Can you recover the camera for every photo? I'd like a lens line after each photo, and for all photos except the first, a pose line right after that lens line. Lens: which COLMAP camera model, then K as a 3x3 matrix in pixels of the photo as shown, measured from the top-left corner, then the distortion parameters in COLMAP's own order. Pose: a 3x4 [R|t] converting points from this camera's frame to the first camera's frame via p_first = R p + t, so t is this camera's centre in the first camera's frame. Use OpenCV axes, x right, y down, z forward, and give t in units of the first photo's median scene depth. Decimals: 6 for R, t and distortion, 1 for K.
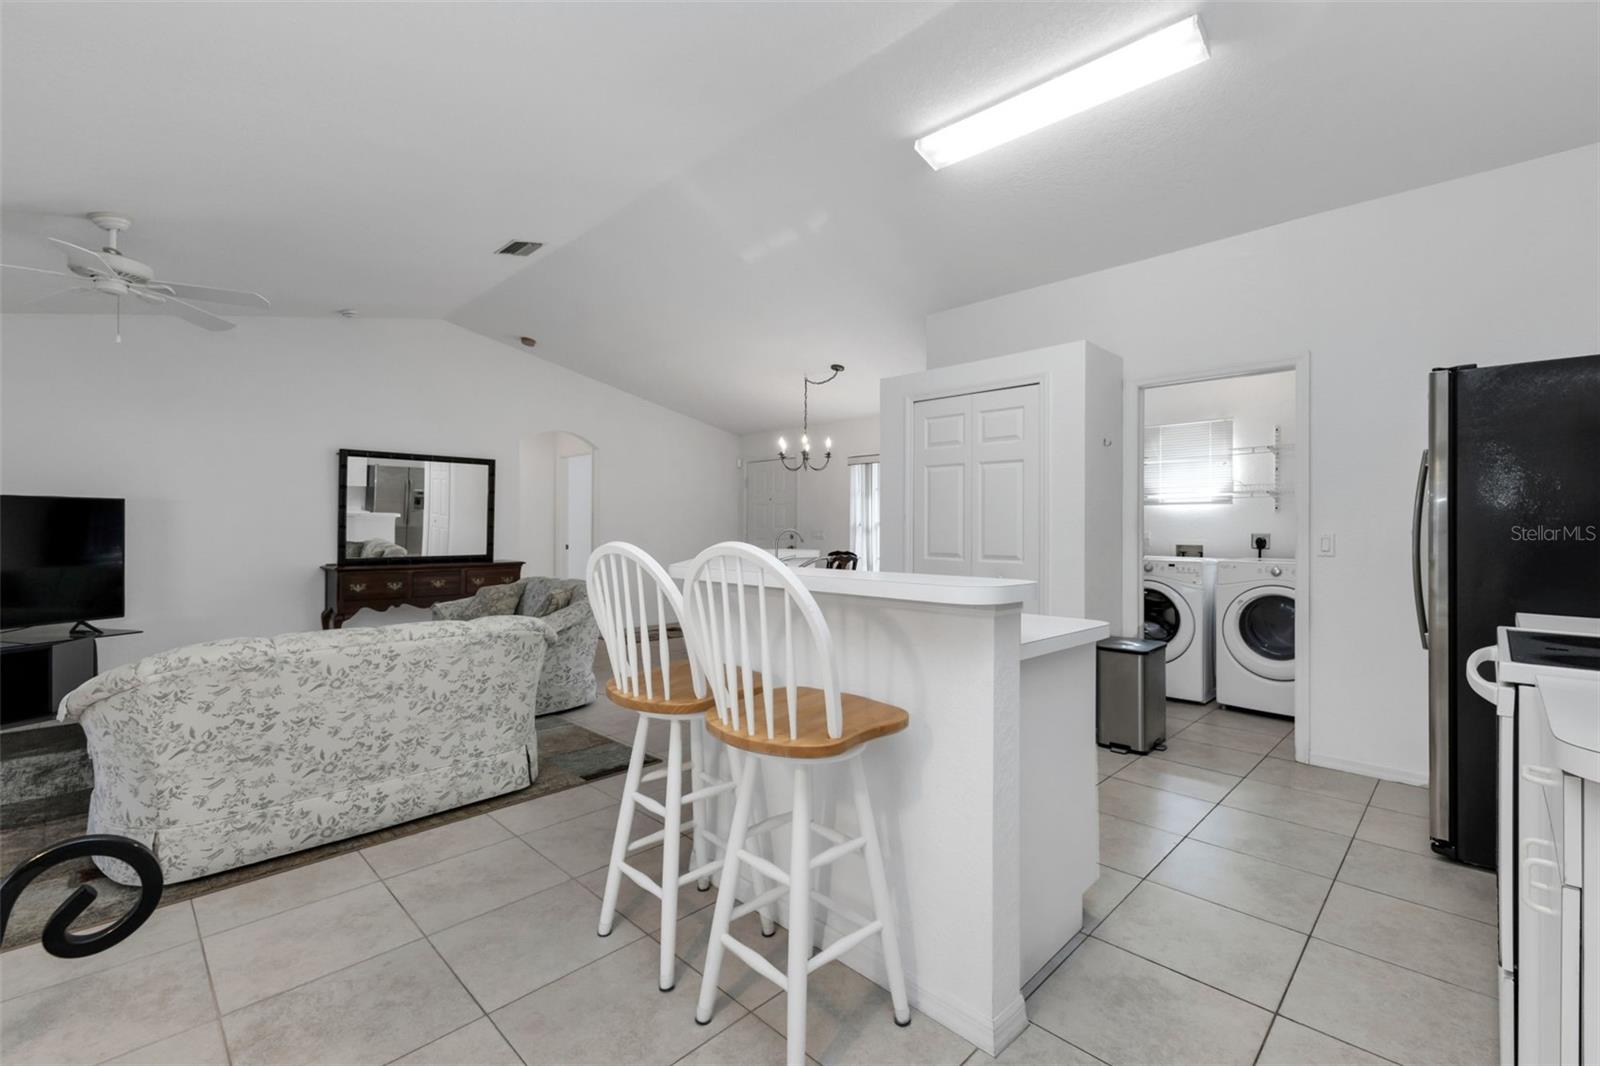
lens RADIAL K [[697.1, 0, 800.6], [0, 697.1, 520.6], [0, 0, 1]] dist [0.016510, -0.004641]
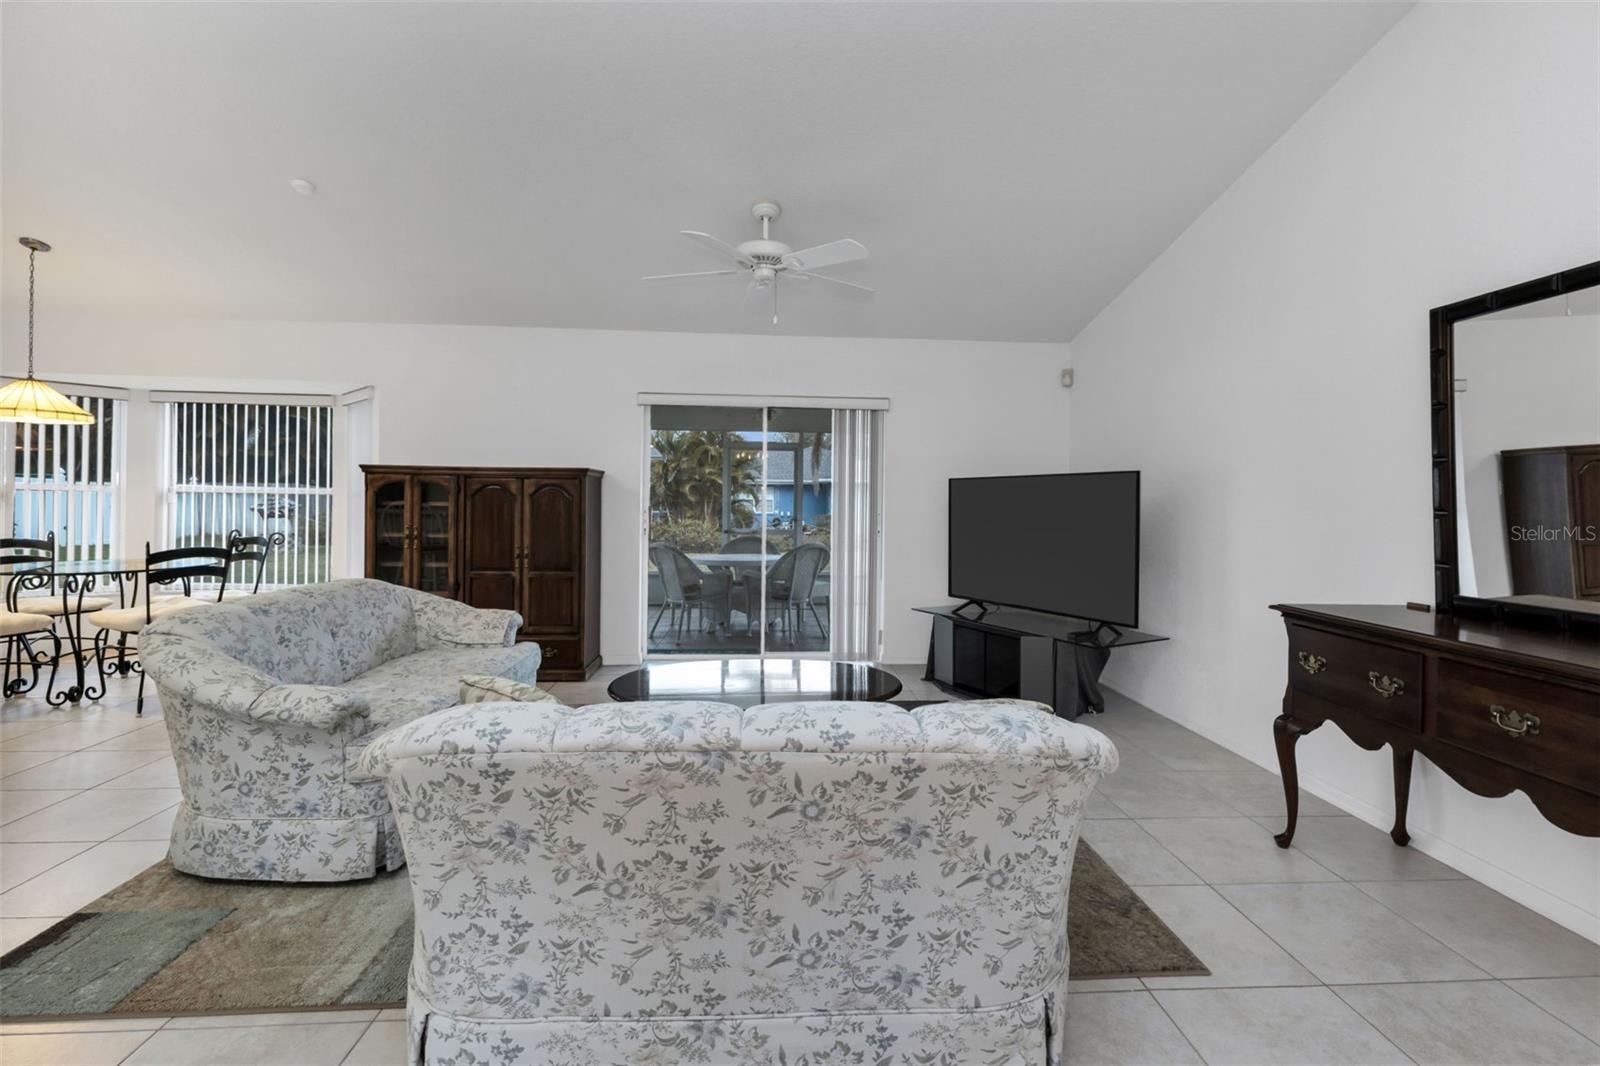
lens RADIAL K [[697.1, 0, 808.5], [0, 697.1, 504.2], [0, 0, 1]] dist [0.016510, -0.004641]
pose [[-0.657417, -0.009756, -0.753464, -0.178919], [-0.006862, 0.999952, -0.006960, 0.012794], [0.753496, 0.000595, -0.657452, 1.297617]]
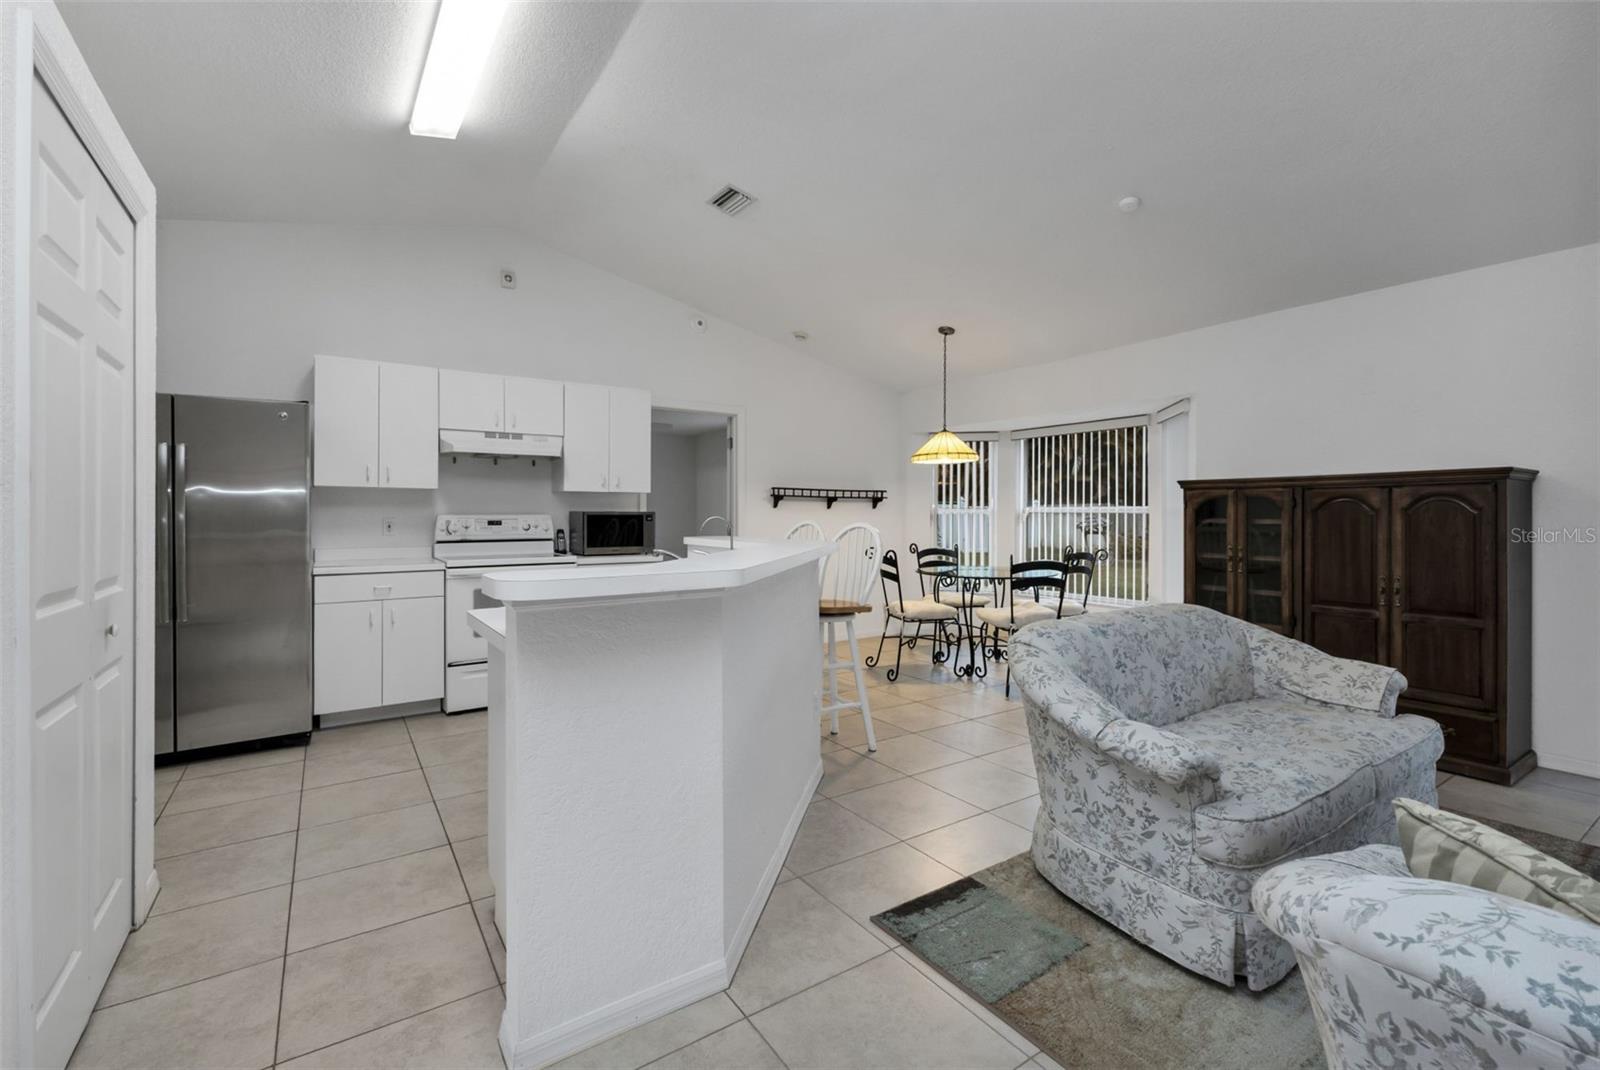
lens RADIAL K [[697.1, 0, 797.9], [0, 697.1, 520.7], [0, 0, 1]] dist [0.016510, -0.004641]
pose [[-0.981454, -0.003897, 0.191659, -0.186343], [-0.004293, 0.999989, -0.001648, 0.011655], [-0.191651, -0.002440, -0.981460, 1.193446]]
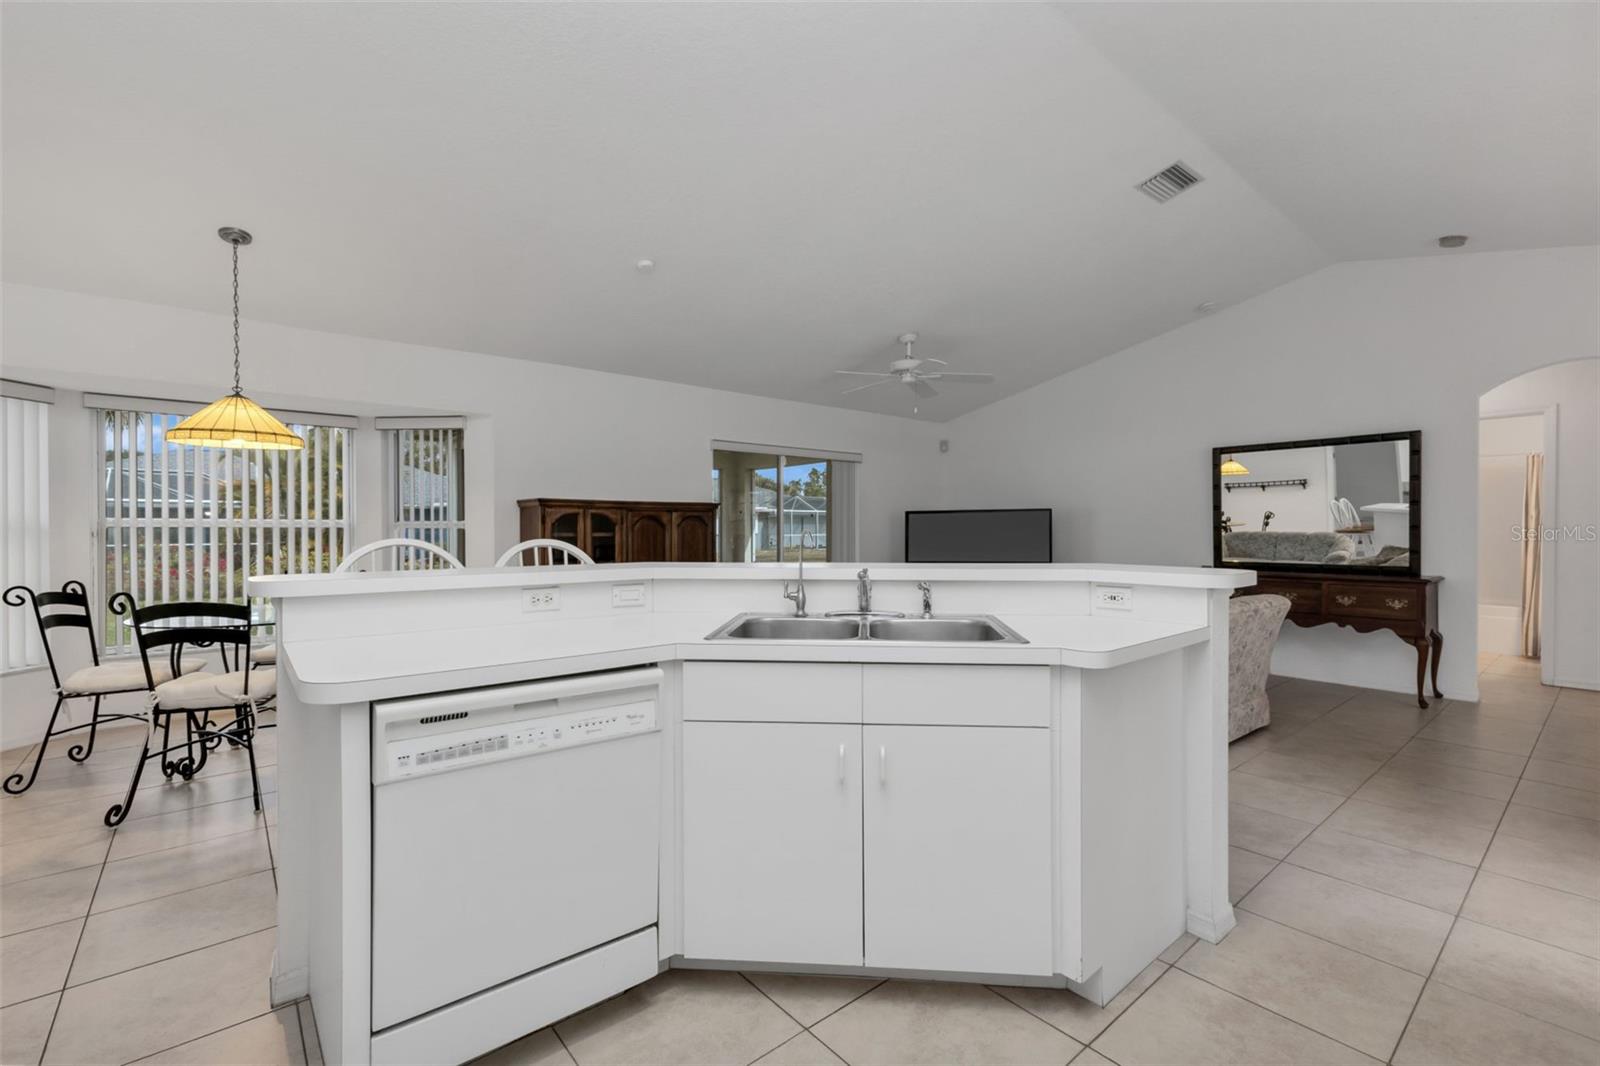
lens RADIAL K [[697.1, 0, 804.3], [0, 697.1, 536.1], [0, 0, 1]] dist [0.016510, -0.004641]
pose [[-0.084214, 0.007709, -0.996418, 0.468581], [0.012313, 0.999902, 0.006696, 0.008136], [0.996372, -0.011705, -0.084300, 0.671681]]
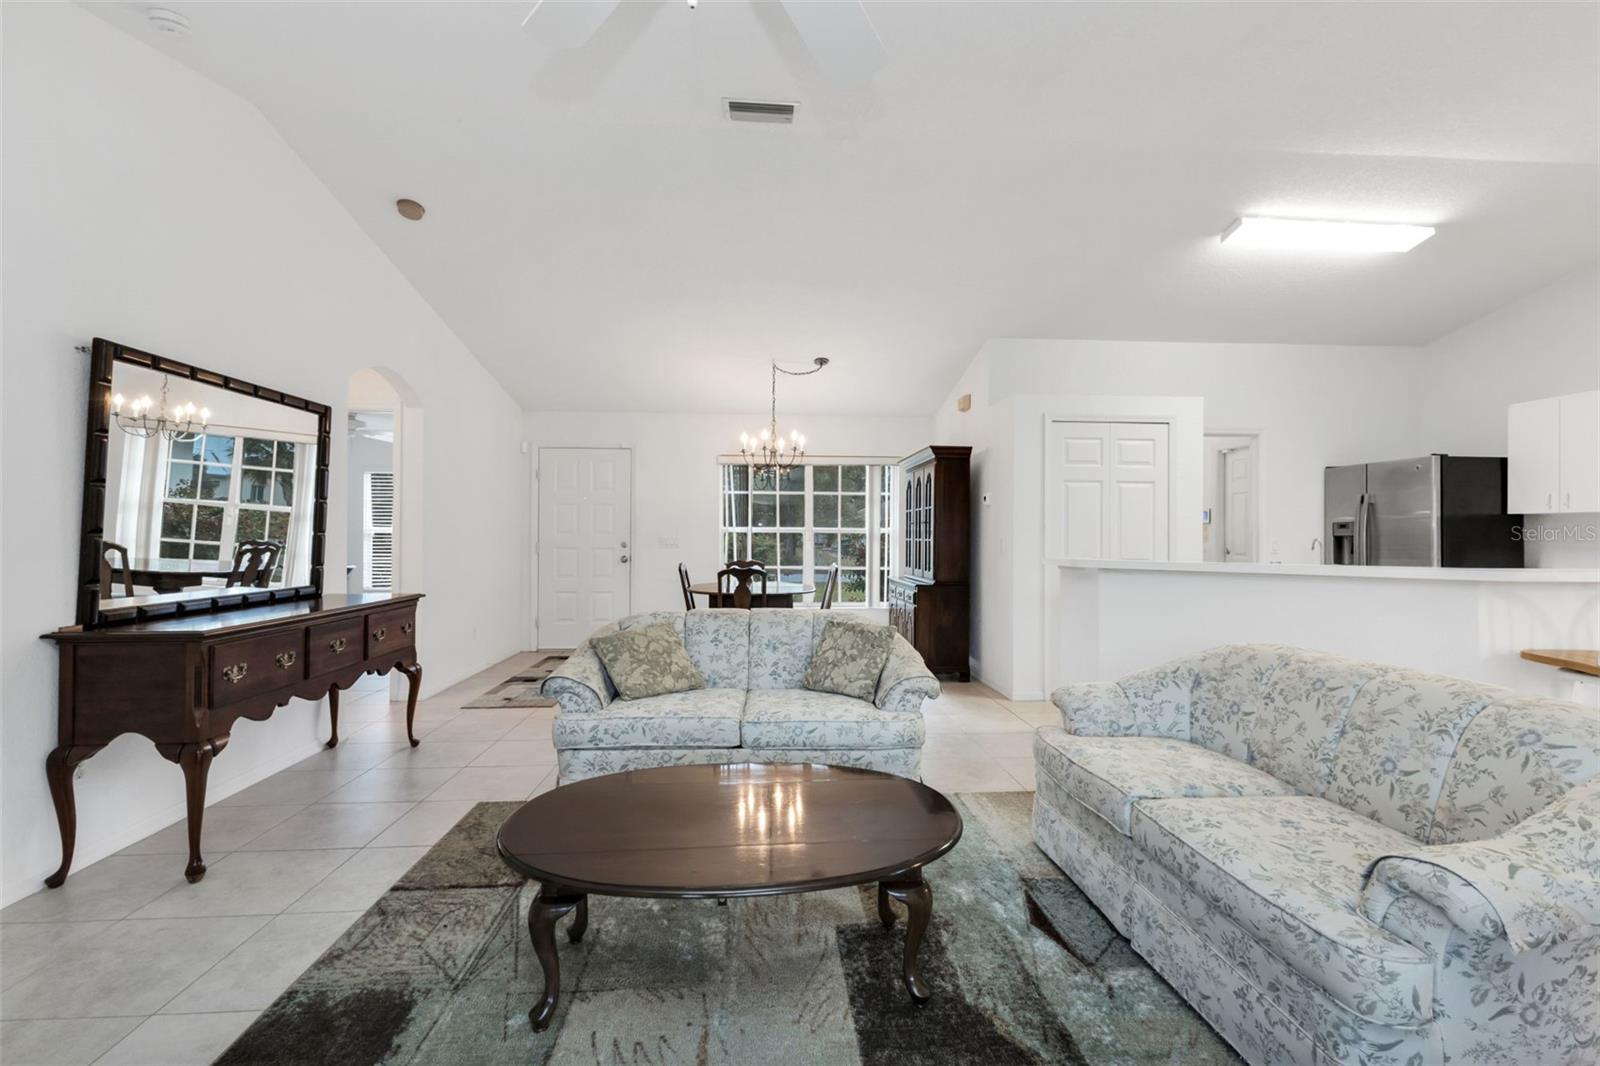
lens RADIAL K [[697.1, 0, 803.3], [0, 697.1, 529.6], [0, 0, 1]] dist [0.016510, -0.004641]
pose [[0.655106, 0.005737, 0.755515, -0.907471], [-0.009655, 0.999953, 0.000779, 0.003875], [-0.755475, -0.007805, 0.655130, 0.560303]]
